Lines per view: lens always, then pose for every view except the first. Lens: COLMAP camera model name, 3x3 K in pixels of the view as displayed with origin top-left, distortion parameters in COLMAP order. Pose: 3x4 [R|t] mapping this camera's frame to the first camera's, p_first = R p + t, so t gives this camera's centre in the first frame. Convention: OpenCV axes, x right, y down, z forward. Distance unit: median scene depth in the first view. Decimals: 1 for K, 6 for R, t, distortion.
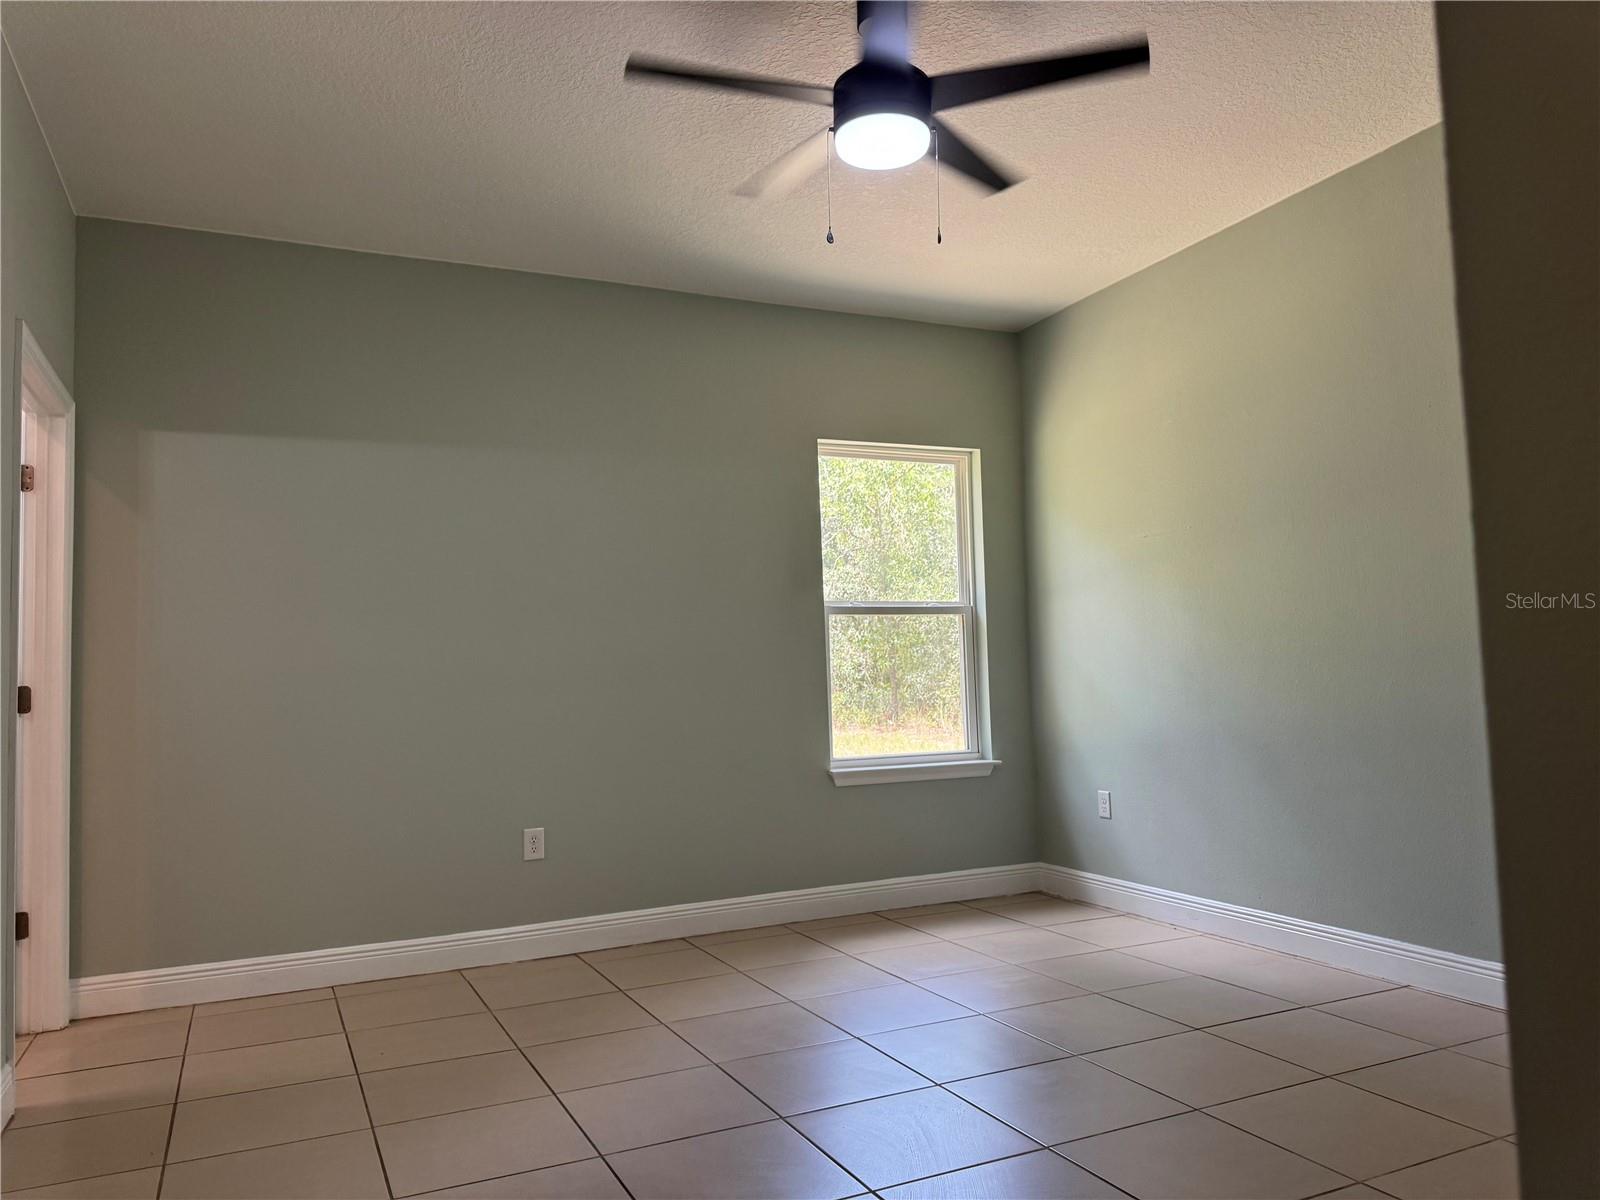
lens RADIAL K [[1154.1, 0, 800.0], [0, 1154.1, 600.0], [0, 0, 1]] dist [0.037493, 0.000274]
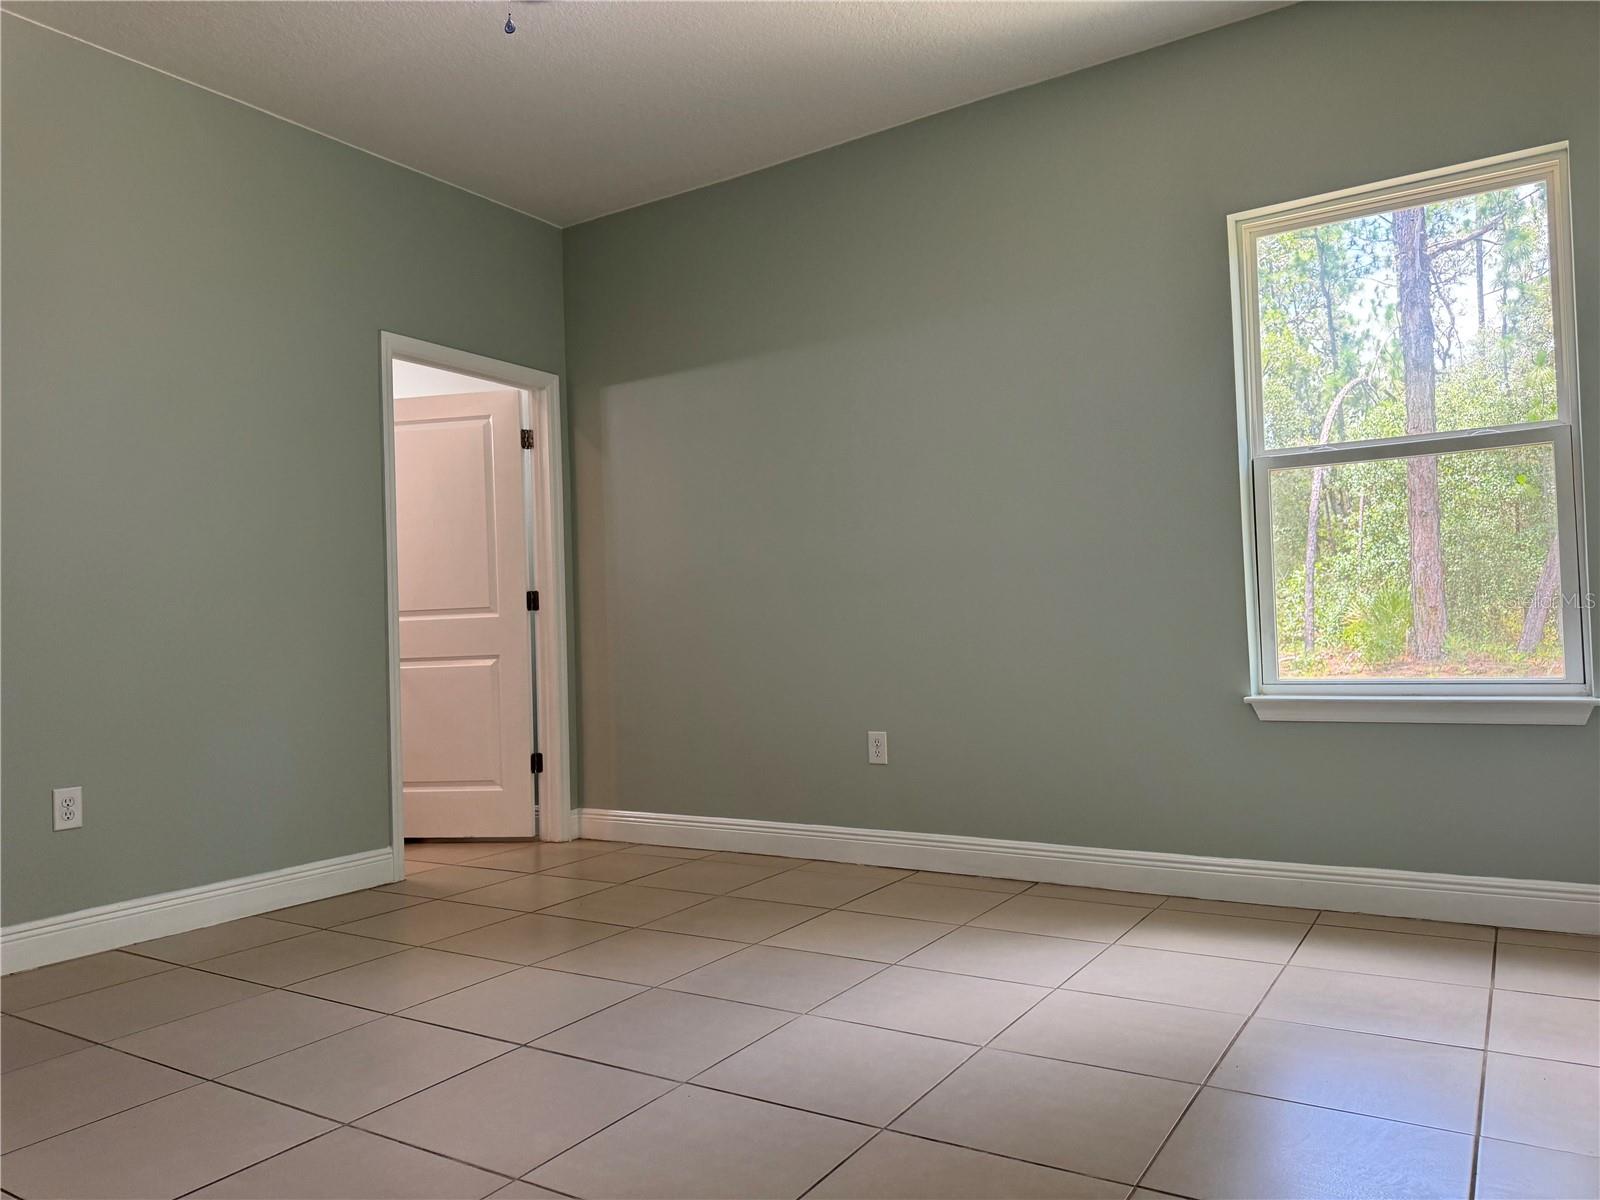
lens RADIAL K [[1160.4, 0, 800.0], [0, 1160.4, 600.0], [0, 0, 1]] dist [0.099187, 0.002931]
pose [[0.542591, -0.010520, -0.839931, 0.470837], [0.073837, 0.996648, 0.035216, 0.043380], [0.836745, -0.081126, 0.541549, 0.376937]]
